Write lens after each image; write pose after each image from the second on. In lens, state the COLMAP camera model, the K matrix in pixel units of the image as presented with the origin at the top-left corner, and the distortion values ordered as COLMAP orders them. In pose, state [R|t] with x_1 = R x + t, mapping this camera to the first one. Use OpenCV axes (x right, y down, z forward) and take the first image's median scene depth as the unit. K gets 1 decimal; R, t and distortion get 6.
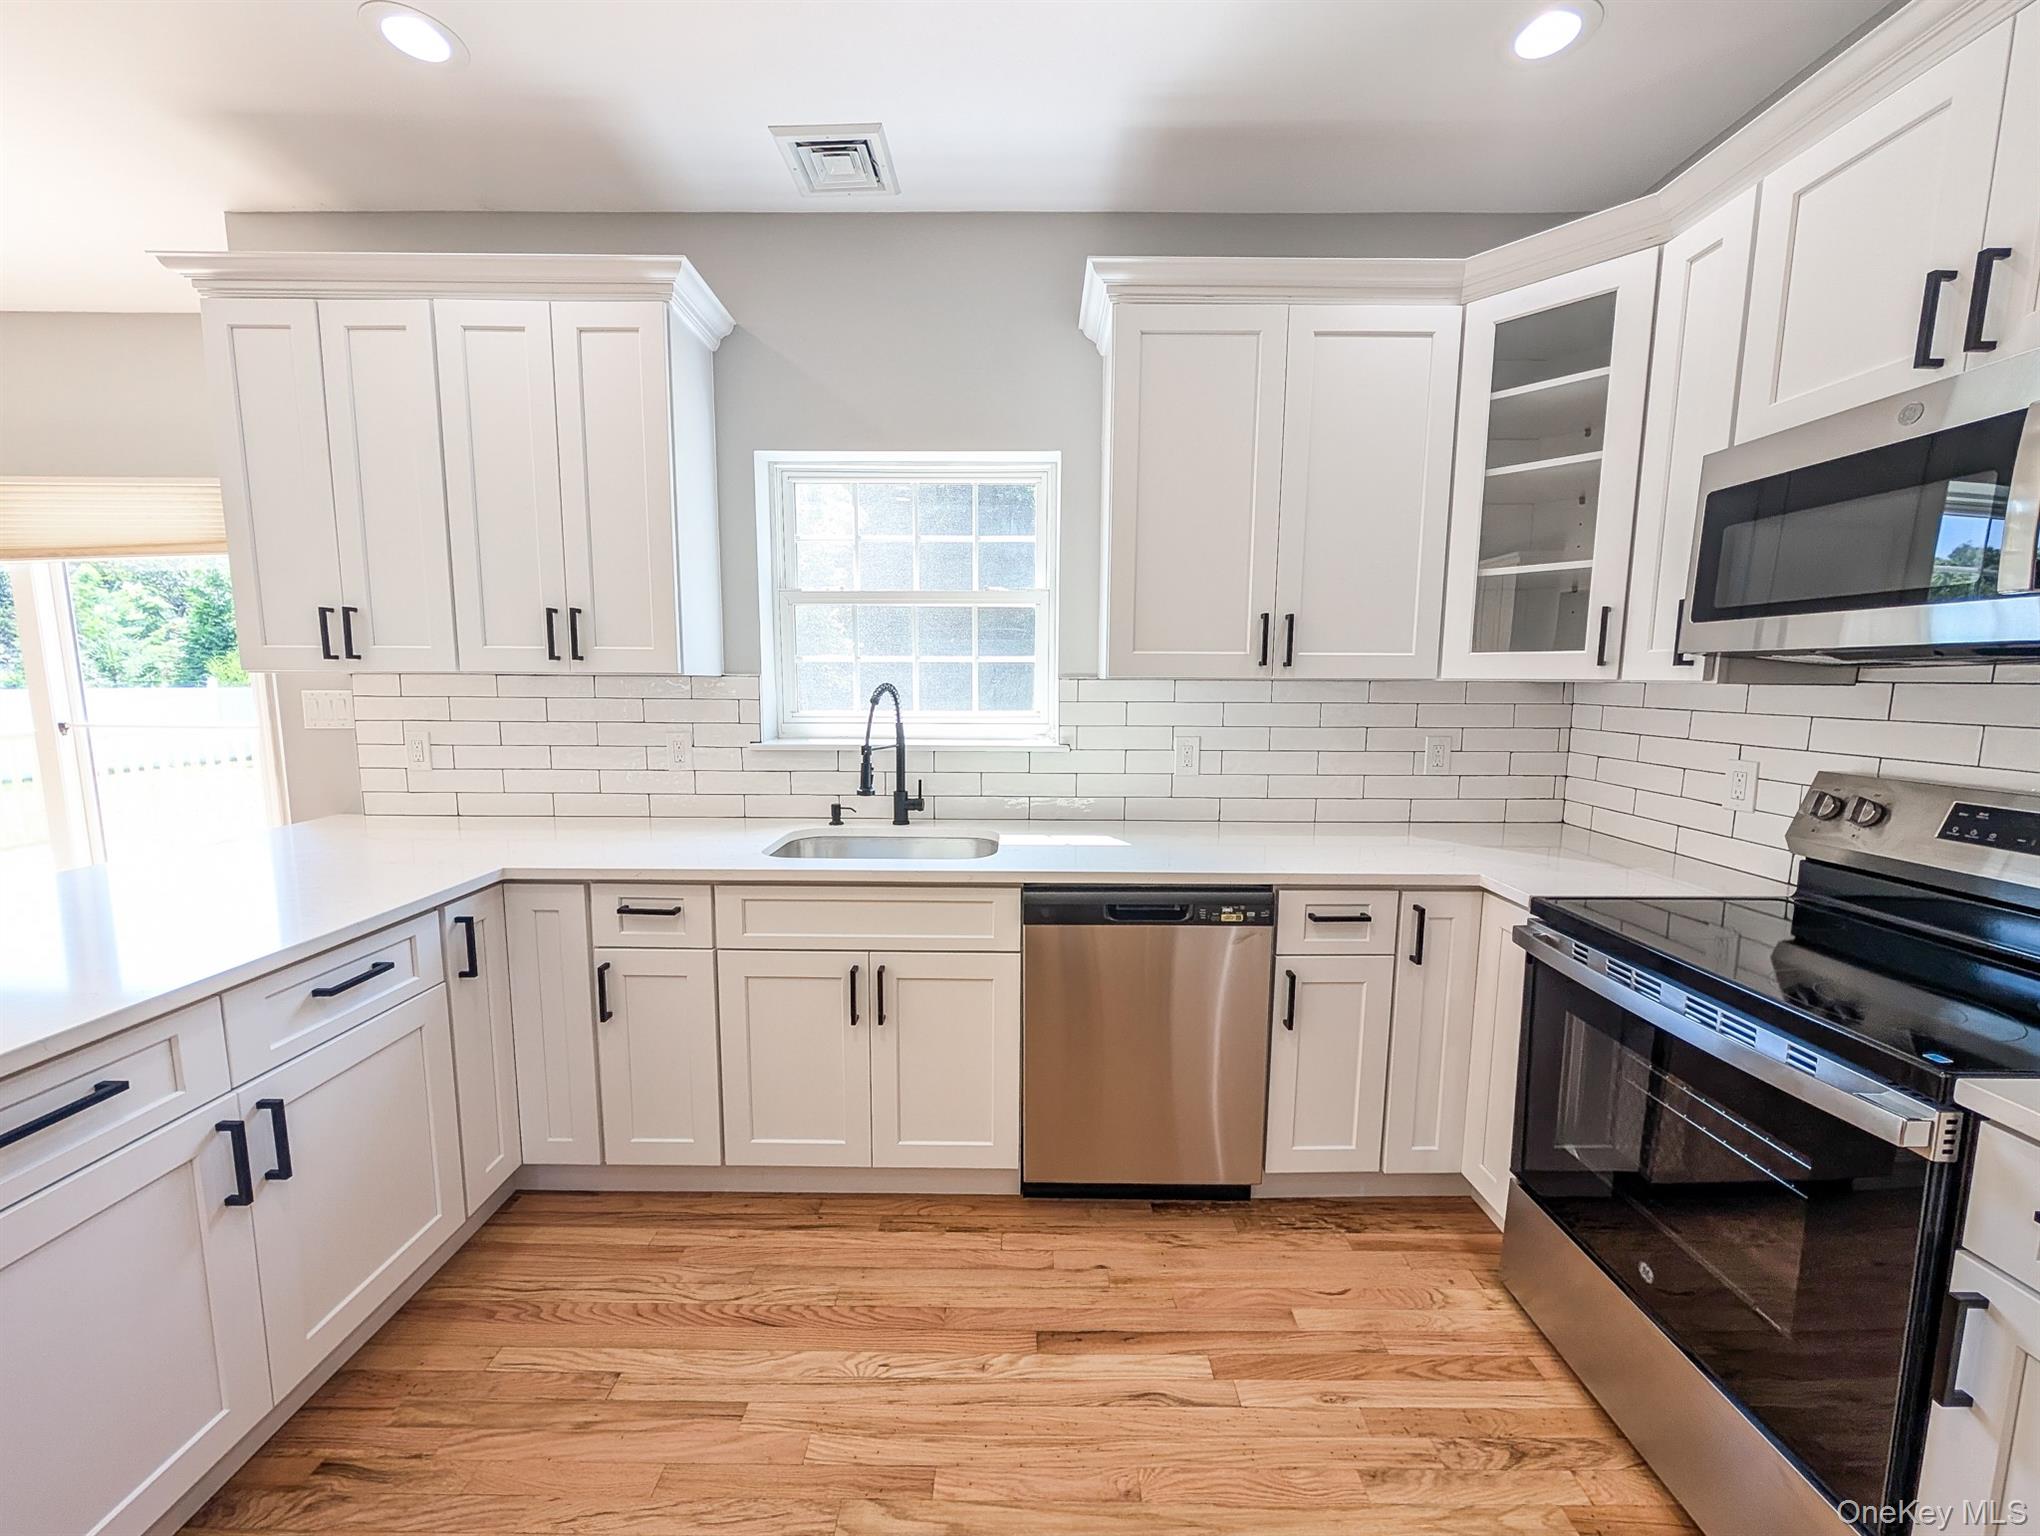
lens RADIAL K [[768.9, 0, 1019.6], [0, 768.9, 766.3], [0, 0, 1]] dist [0.000265, 0.000343]
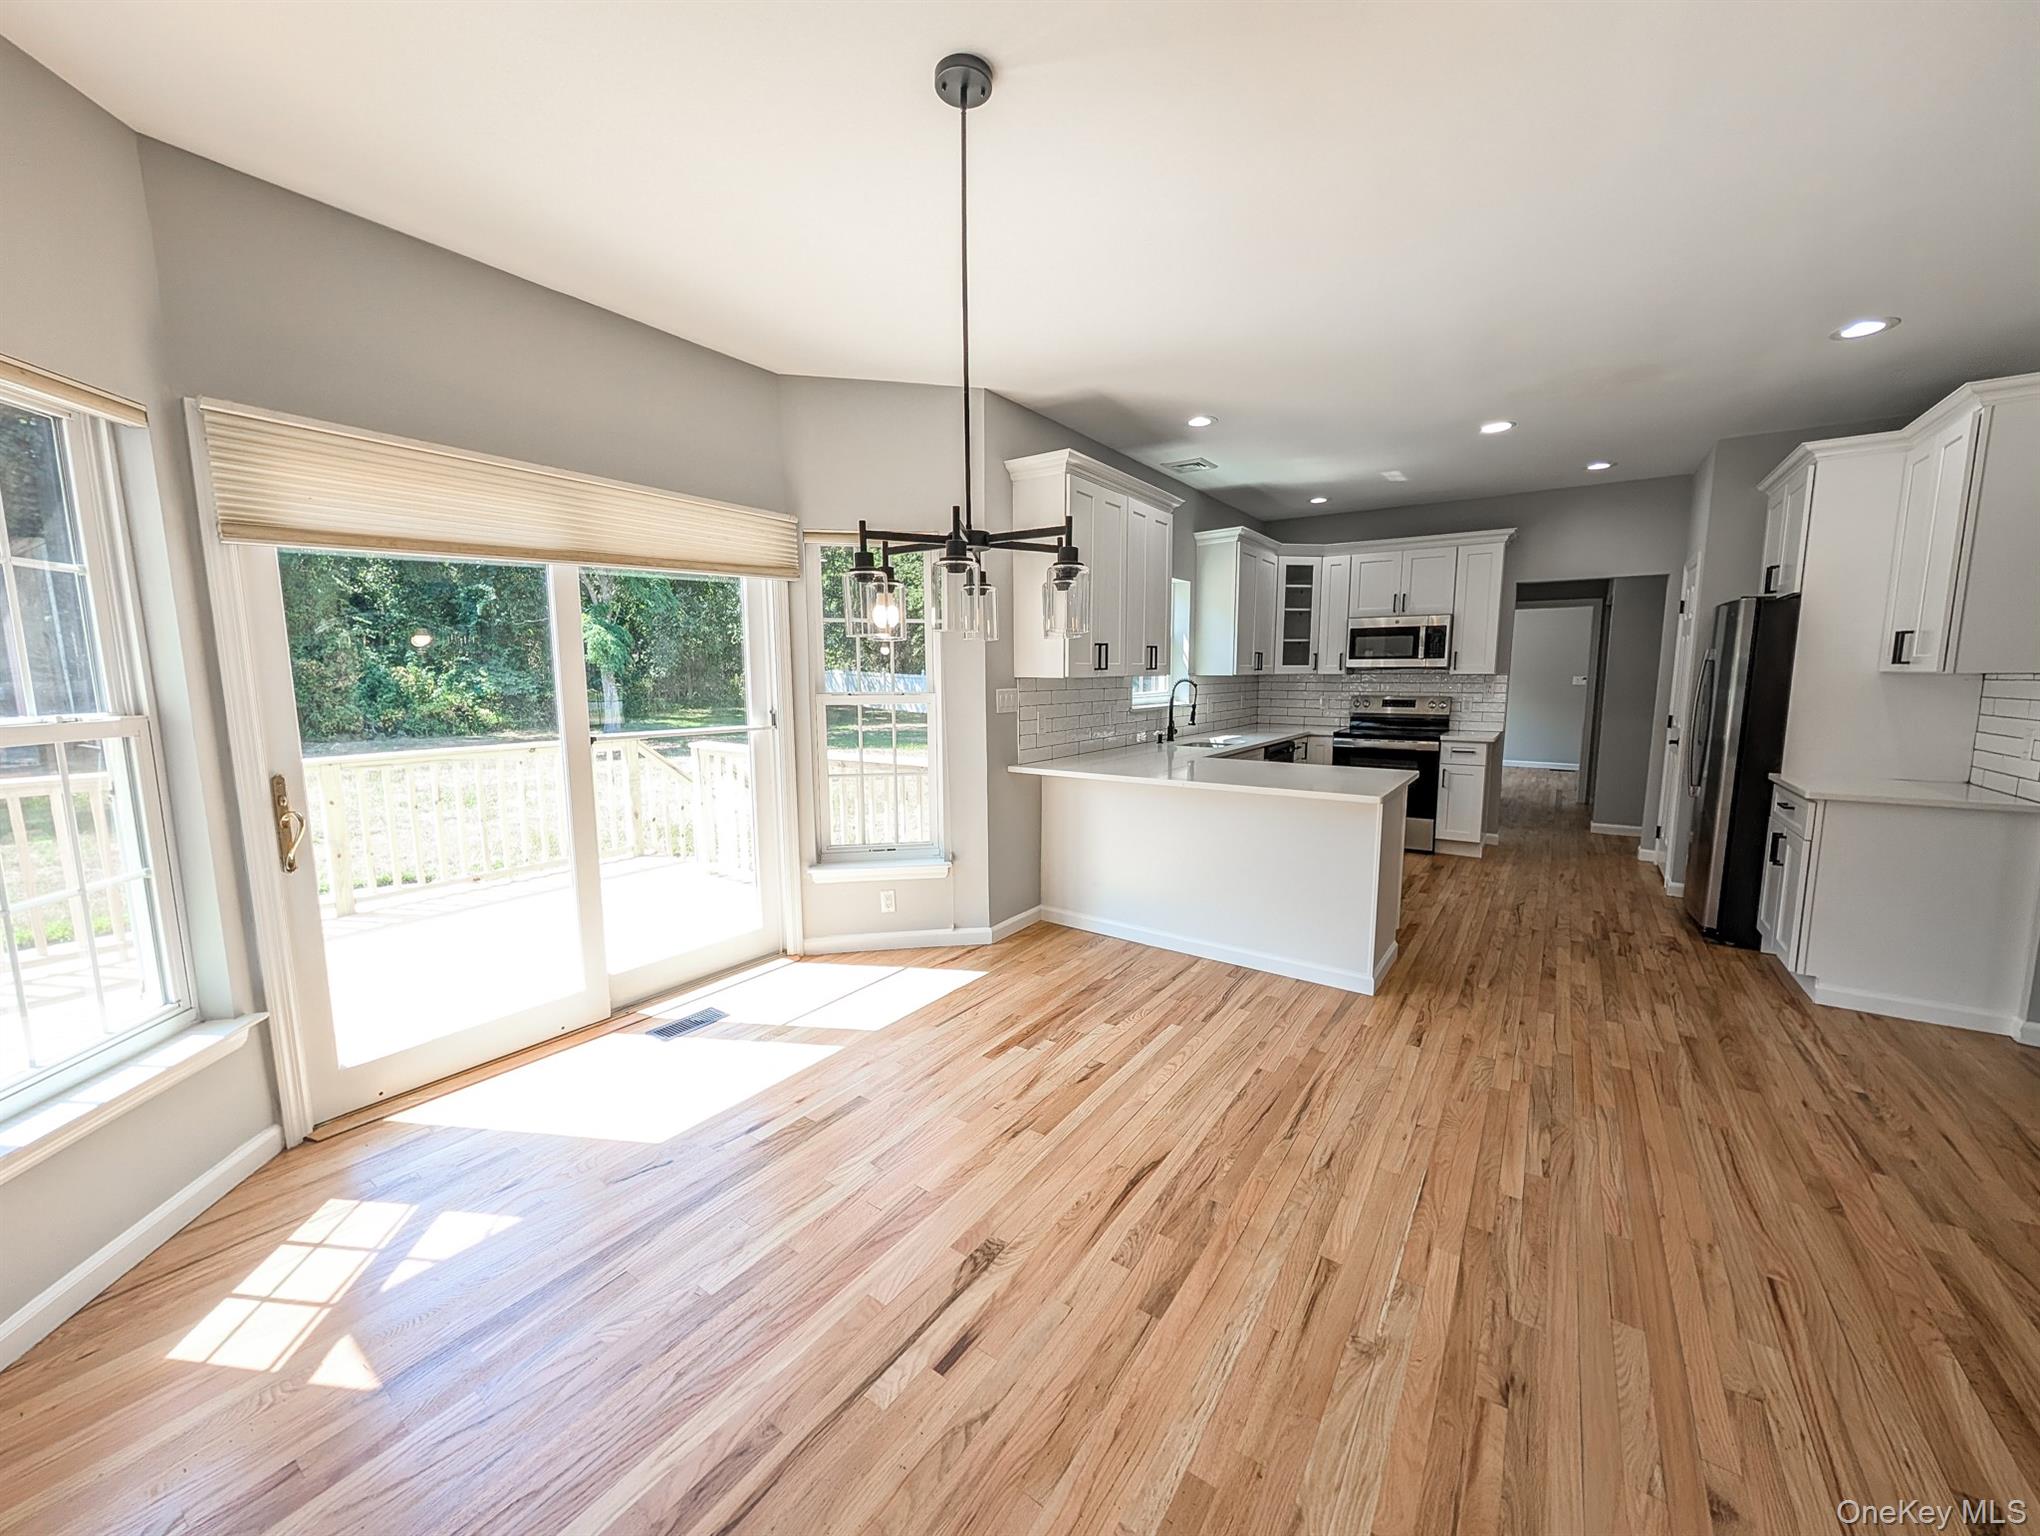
lens RADIAL K [[777.4, 0, 1014.0], [0, 777.4, 766.6], [0, 0, 1]] dist [-0.000292, 0.000123]
pose [[0.574771, -0.107443, 0.811230, -2.932335], [0.102484, 0.992989, 0.058904, -0.040043], [-0.811871, 0.049282, 0.581753, 0.066980]]
